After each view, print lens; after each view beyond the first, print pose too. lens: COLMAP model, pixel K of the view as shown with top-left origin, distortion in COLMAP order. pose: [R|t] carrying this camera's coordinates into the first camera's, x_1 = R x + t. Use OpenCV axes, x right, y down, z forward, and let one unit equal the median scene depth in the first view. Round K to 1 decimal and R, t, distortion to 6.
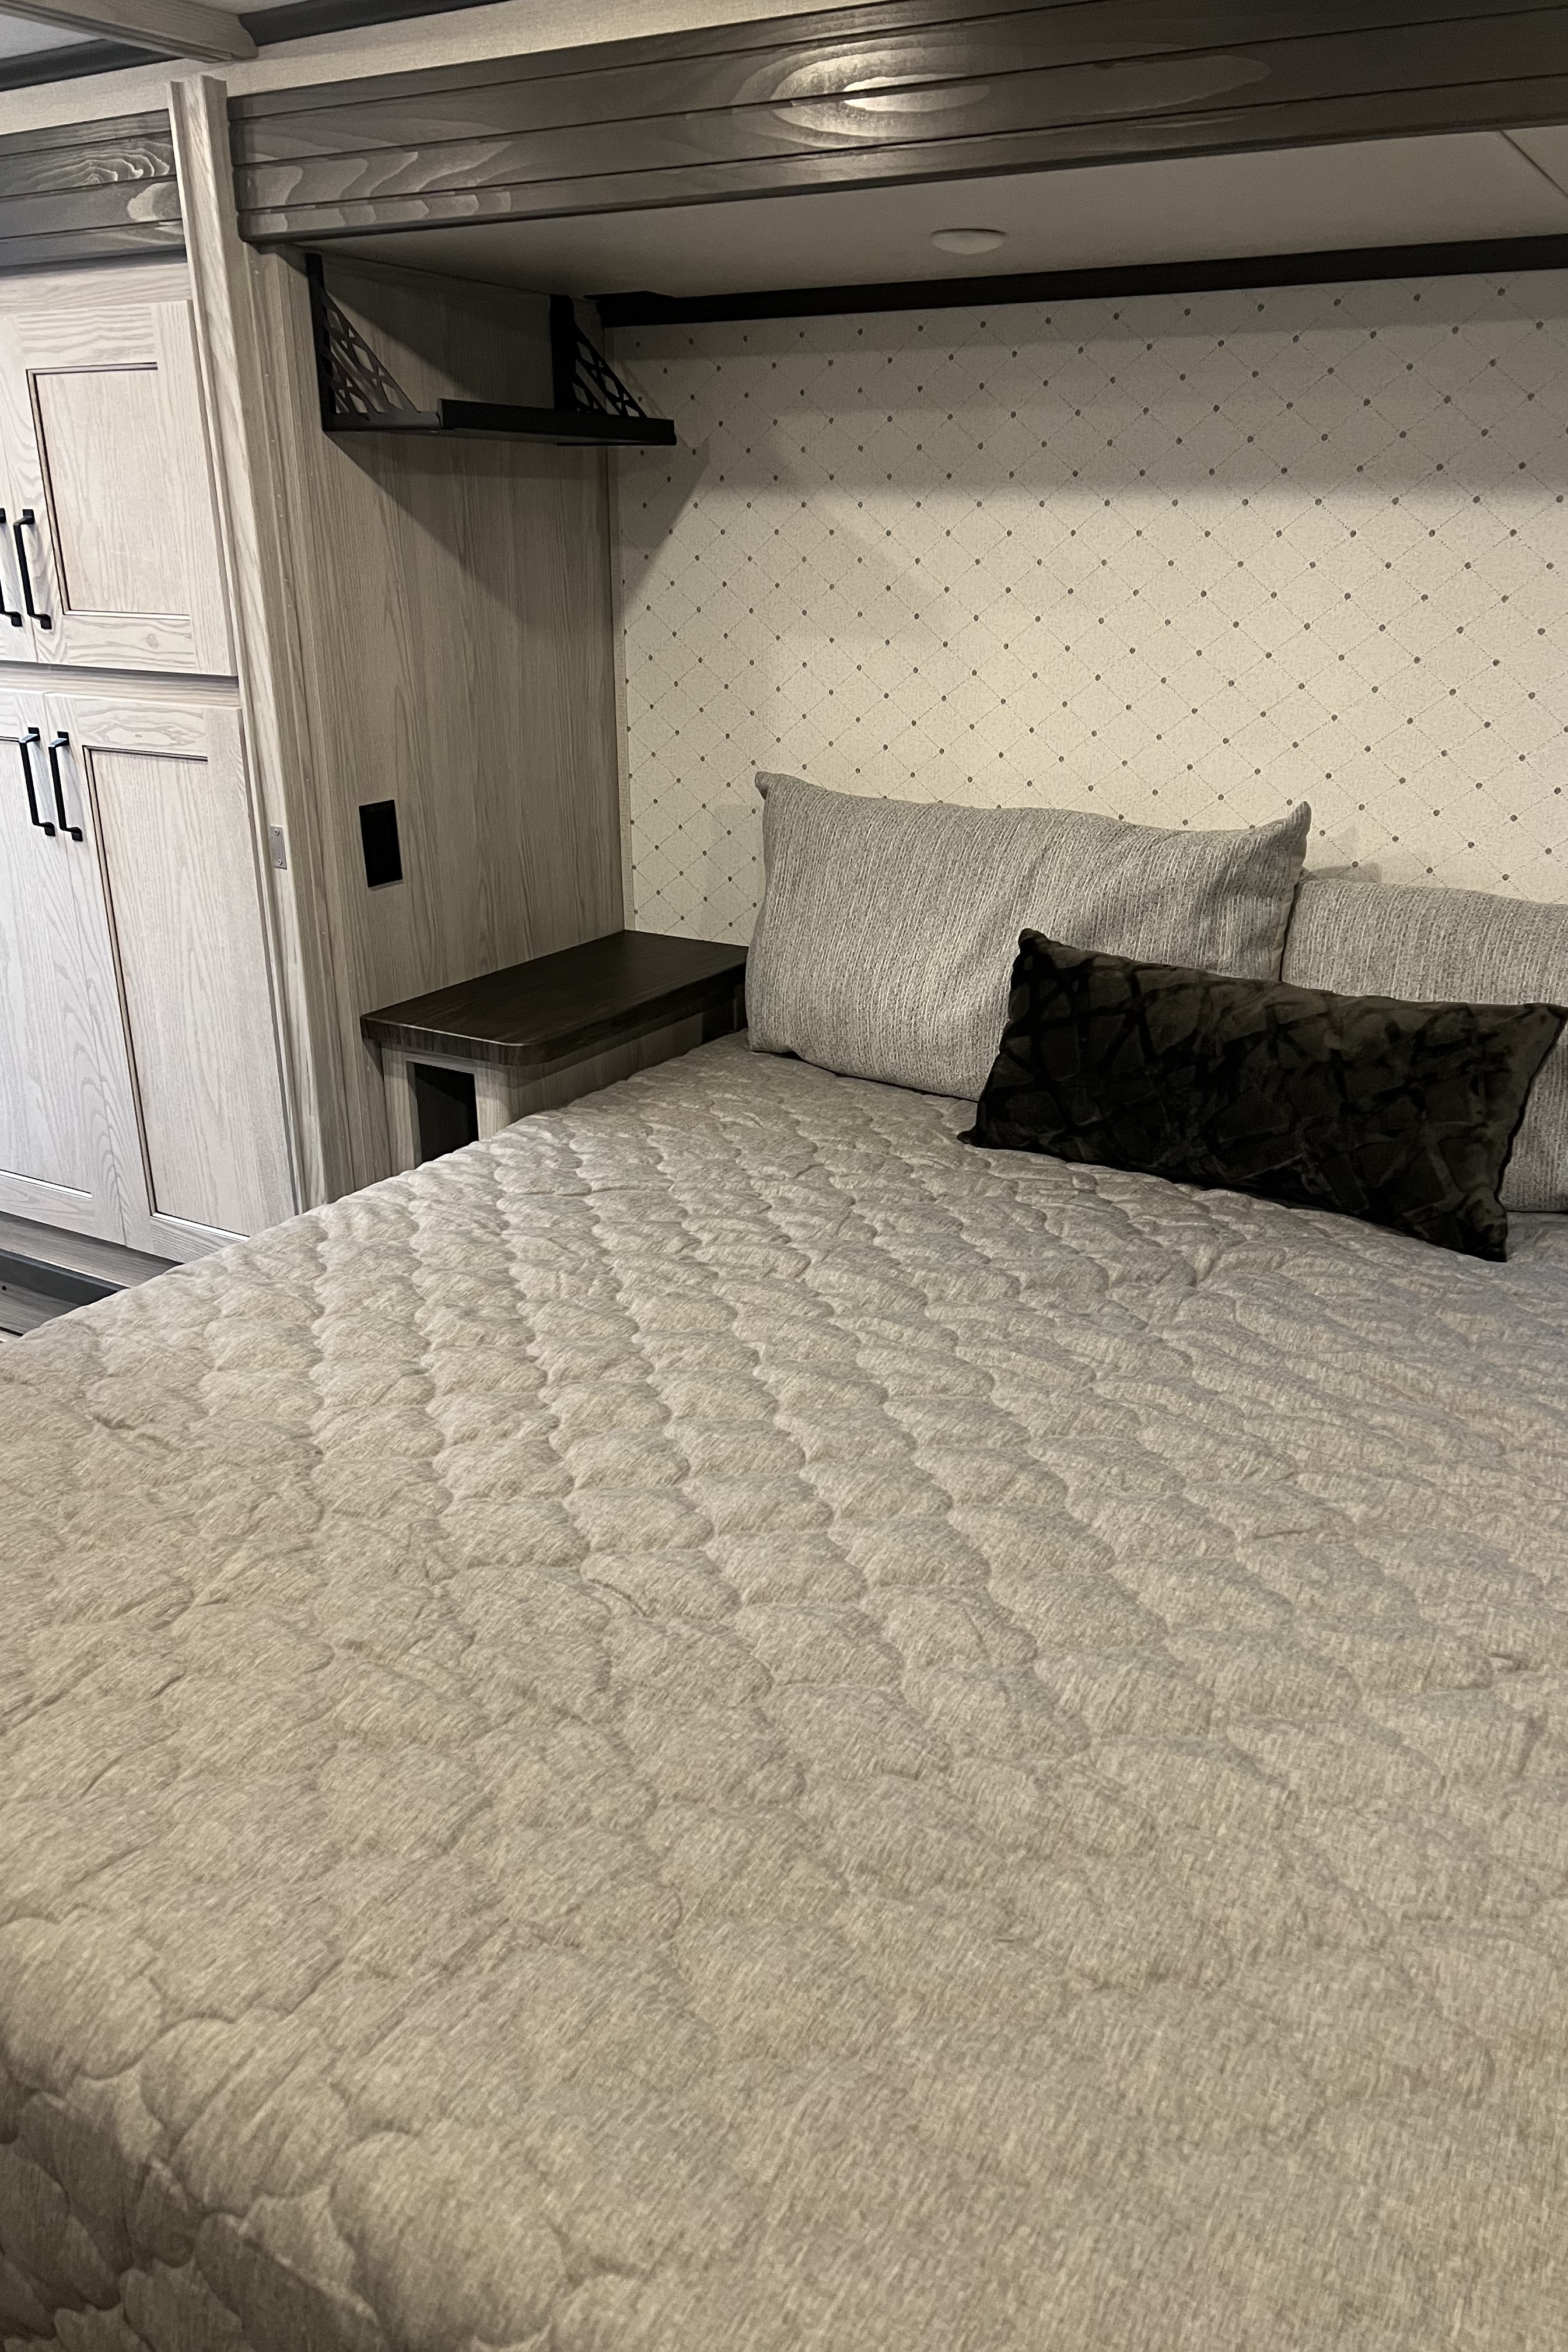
lens RADIAL K [[1779.8, 0, 784.0], [0, 1779.8, 1176.0], [0, 0, 1]] dist [0.010739, 0.000793]
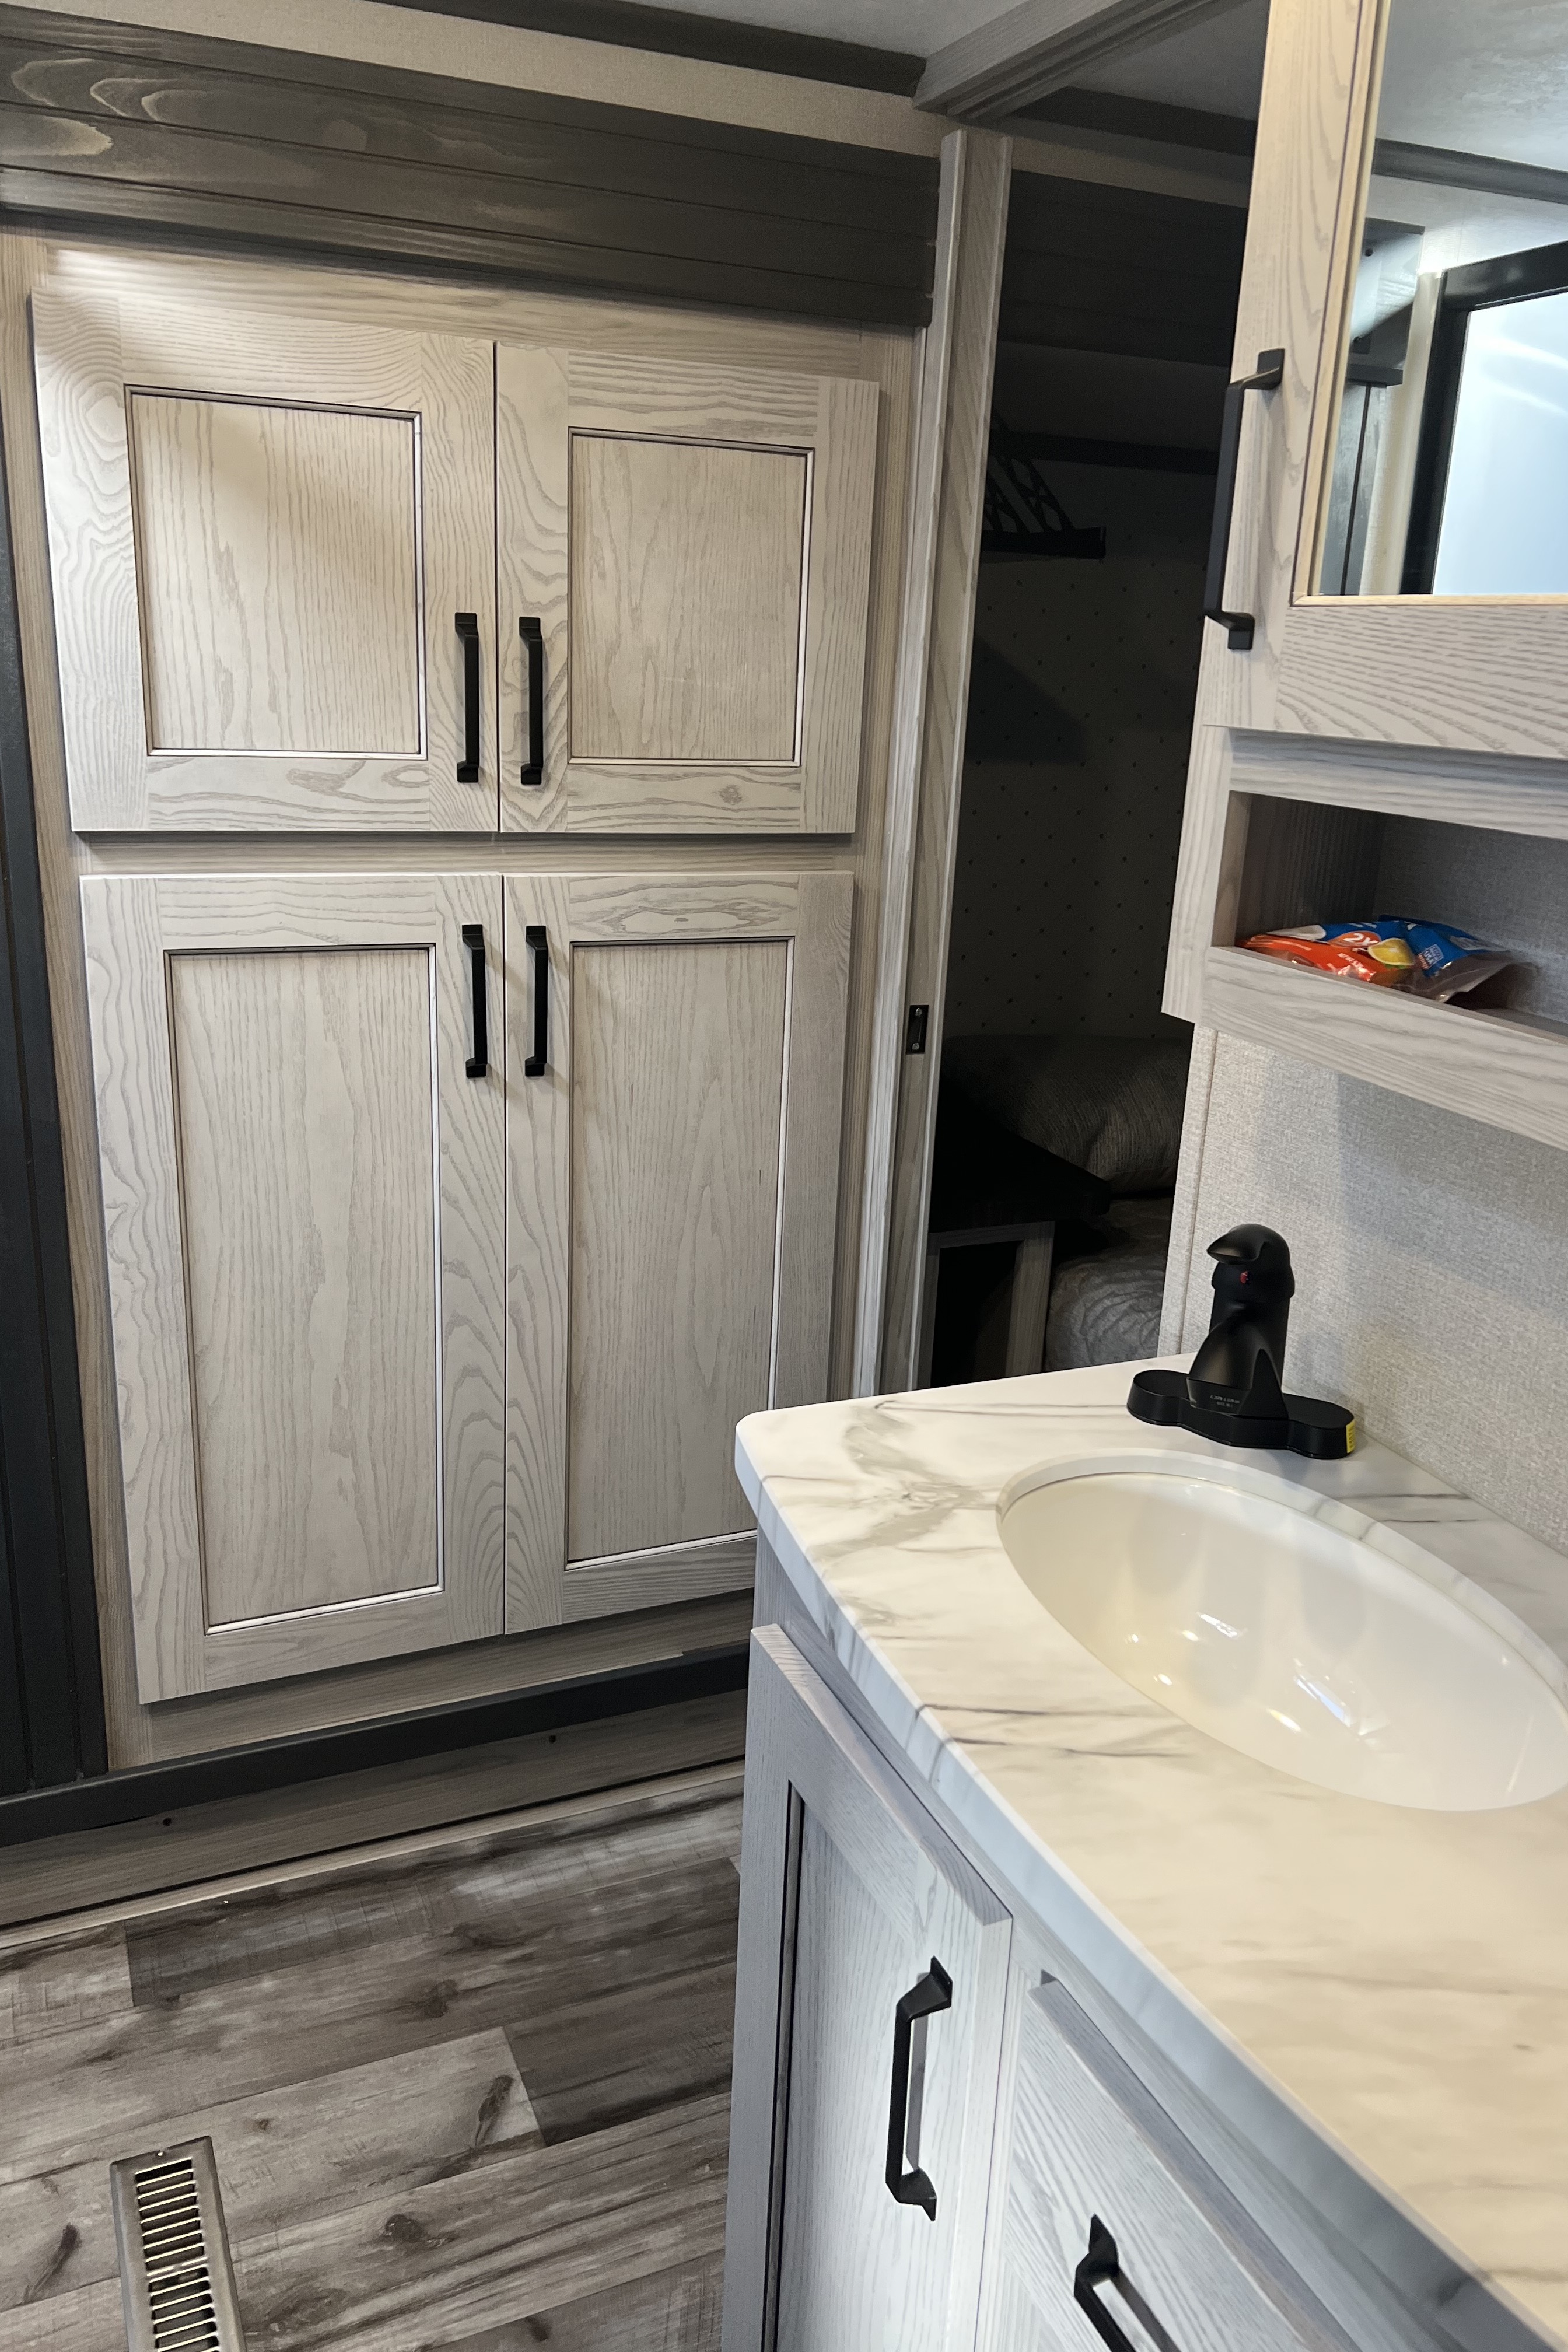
lens RADIAL K [[1779.8, 0, 784.0], [0, 1779.8, 1176.0], [0, 0, 1]] dist [0.010739, 0.000793]
pose [[0.585310, -0.212330, 0.782514, -0.949561], [0.242494, 0.966770, 0.080944, -0.192608], [-0.773698, 0.142378, 0.617349, 0.518577]]
